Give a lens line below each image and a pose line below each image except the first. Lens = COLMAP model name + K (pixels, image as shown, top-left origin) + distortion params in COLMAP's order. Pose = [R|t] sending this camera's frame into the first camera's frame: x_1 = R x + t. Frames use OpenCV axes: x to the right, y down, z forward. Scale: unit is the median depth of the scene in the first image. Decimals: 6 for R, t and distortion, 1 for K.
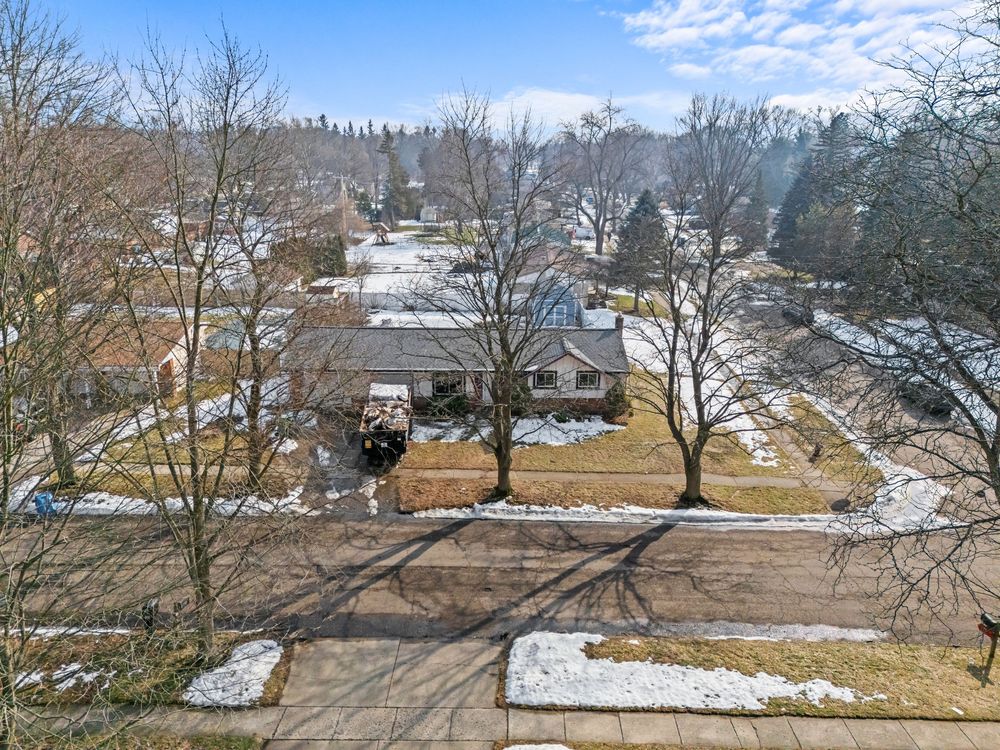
lens RADIAL K [[684.8, 0, 500.0], [0, 684.8, 366.2], [0, 0, 1]] dist [0.040374, -0.021690]
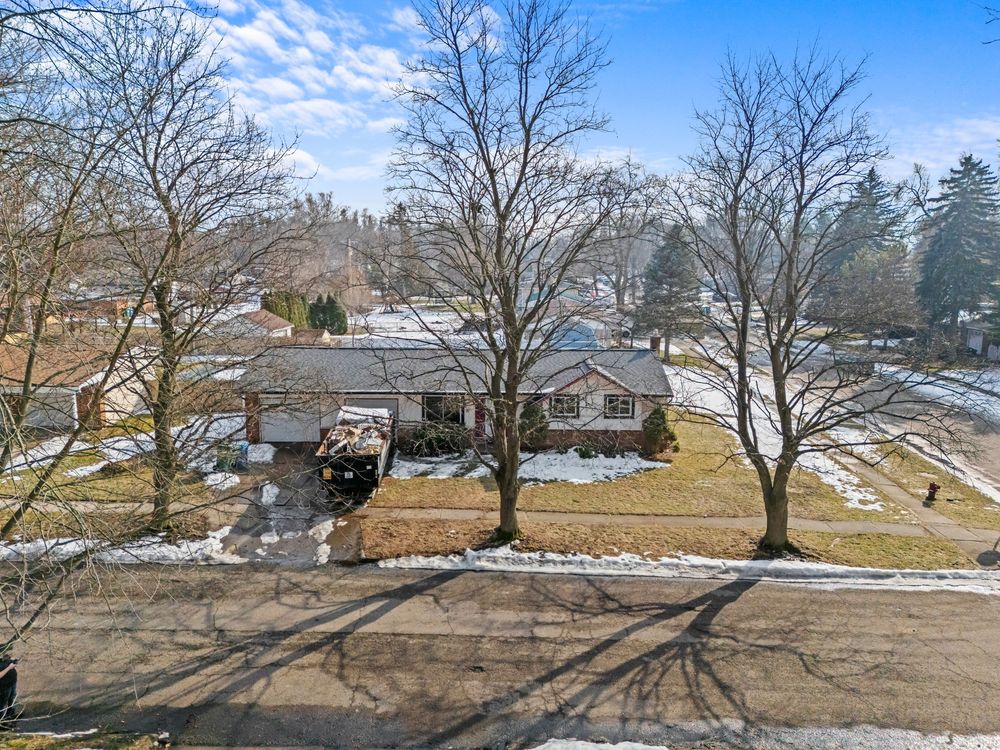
lens RADIAL K [[684.8, 0, 499.6], [0, 684.8, 384.0], [0, 0, 1]] dist [0.040374, -0.021690]
pose [[0.999681, -0.000784, -0.025235, 0.015096], [-0.002143, 0.993278, -0.115730, 0.115837], [0.025156, 0.115747, 0.992960, 0.287044]]
